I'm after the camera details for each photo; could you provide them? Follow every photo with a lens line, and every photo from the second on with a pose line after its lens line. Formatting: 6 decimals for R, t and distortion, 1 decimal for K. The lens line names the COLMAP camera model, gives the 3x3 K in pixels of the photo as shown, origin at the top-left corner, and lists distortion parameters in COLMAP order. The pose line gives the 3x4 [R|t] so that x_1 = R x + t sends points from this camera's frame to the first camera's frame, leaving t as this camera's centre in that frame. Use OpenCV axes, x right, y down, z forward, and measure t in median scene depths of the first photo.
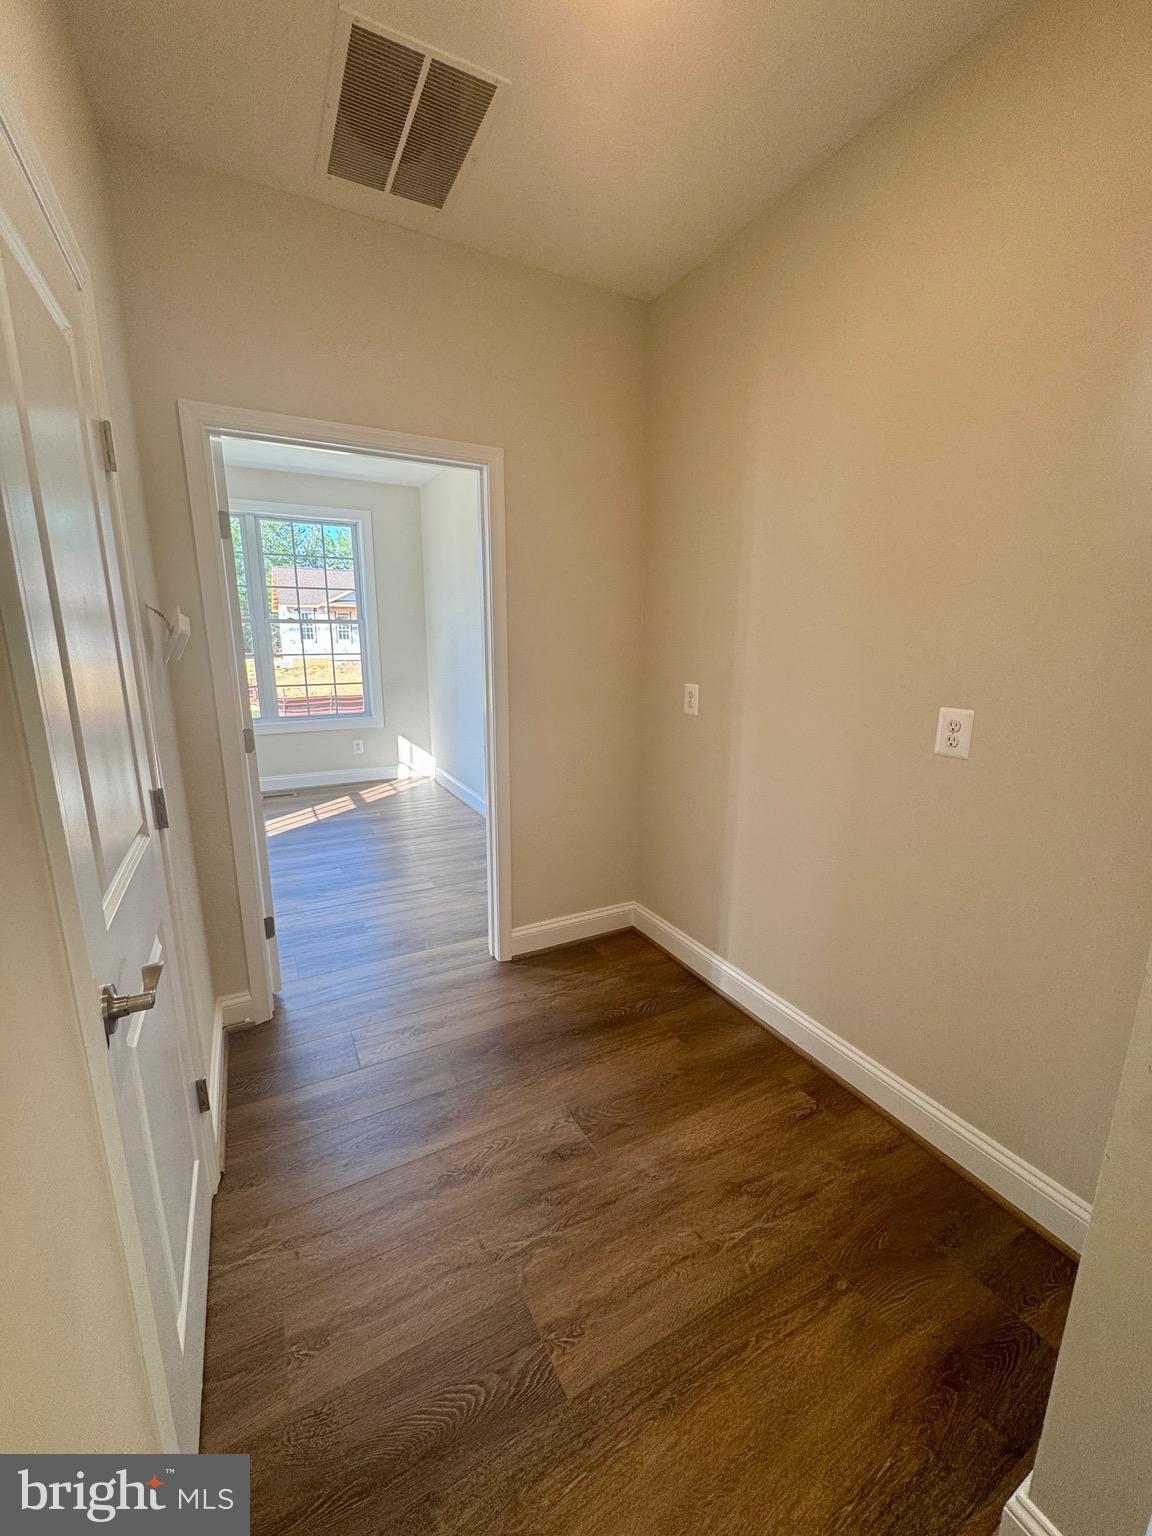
lens RADIAL K [[616.5, 0, 575.3], [0, 616.5, 768.8], [0, 0, 1]] dist [-0.003716, 0.000519]
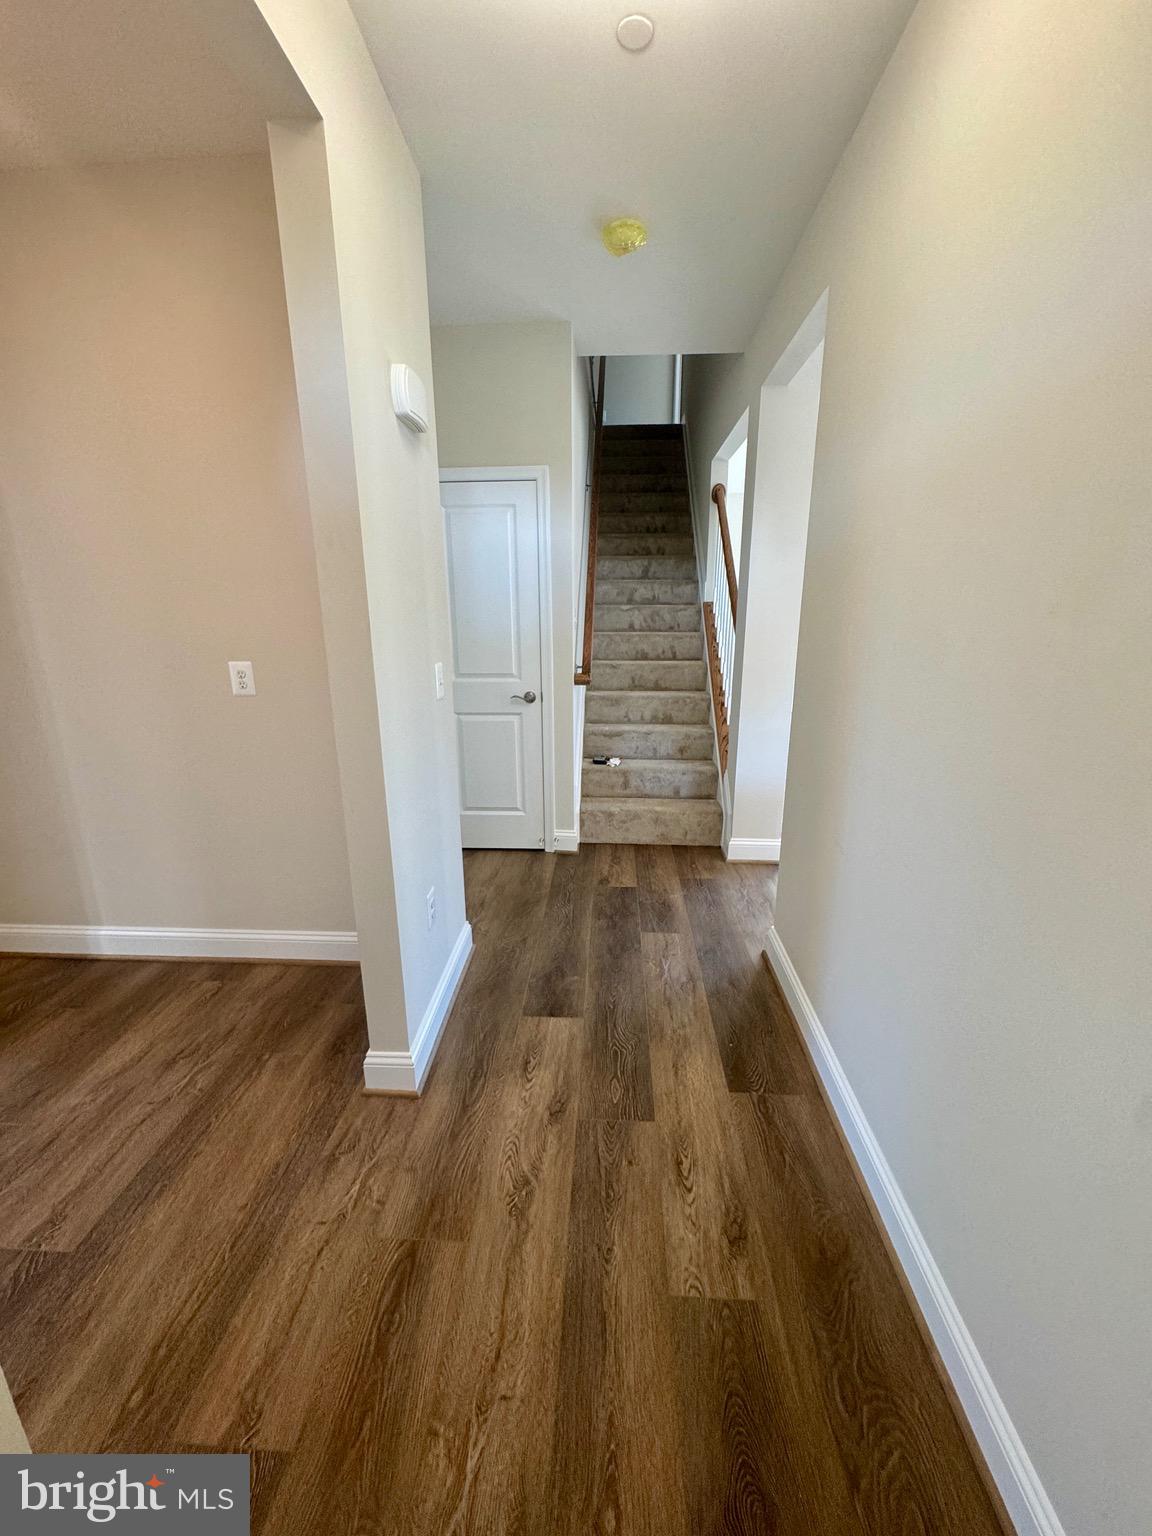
lens RADIAL K [[616.5, 0, 576.7], [0, 616.5, 766.7], [0, 0, 1]] dist [-0.003716, 0.000519]
pose [[0.529453, -0.226941, 0.817421, -0.183268], [0.192228, 0.970586, 0.144956, 0.080233], [-0.826274, 0.080383, 0.557504, -0.410913]]
